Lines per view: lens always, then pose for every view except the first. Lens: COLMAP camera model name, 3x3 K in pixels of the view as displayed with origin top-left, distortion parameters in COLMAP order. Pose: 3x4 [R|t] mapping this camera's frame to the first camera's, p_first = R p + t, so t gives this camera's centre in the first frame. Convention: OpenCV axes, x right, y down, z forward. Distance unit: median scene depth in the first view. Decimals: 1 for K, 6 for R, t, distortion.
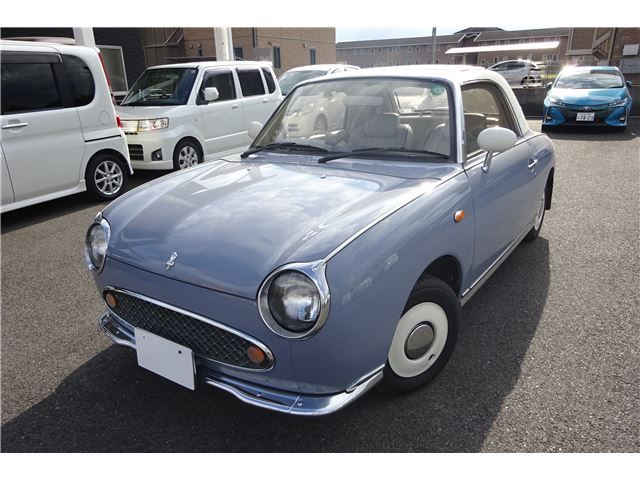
lens RADIAL K [[481.9, 0, 320.2], [0, 481.9, 240.3], [0, 0, 1]] dist [0.036059, 0.002733]
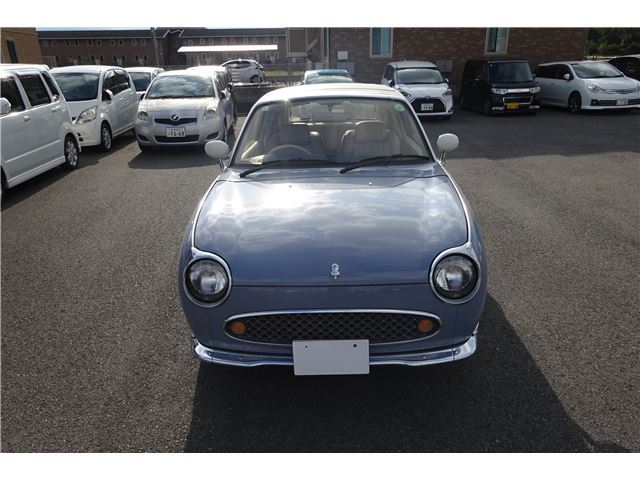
lens RADIAL K [[487.4, 0, 317.5], [0, 487.4, 245.4], [0, 0, 1]] dist [0.013766, -0.002634]
pose [[0.842676, -0.183734, 0.506102, -0.218845], [0.174577, 0.982430, 0.065983, -0.024546], [-0.509333, 0.032752, 0.859946, 0.004536]]
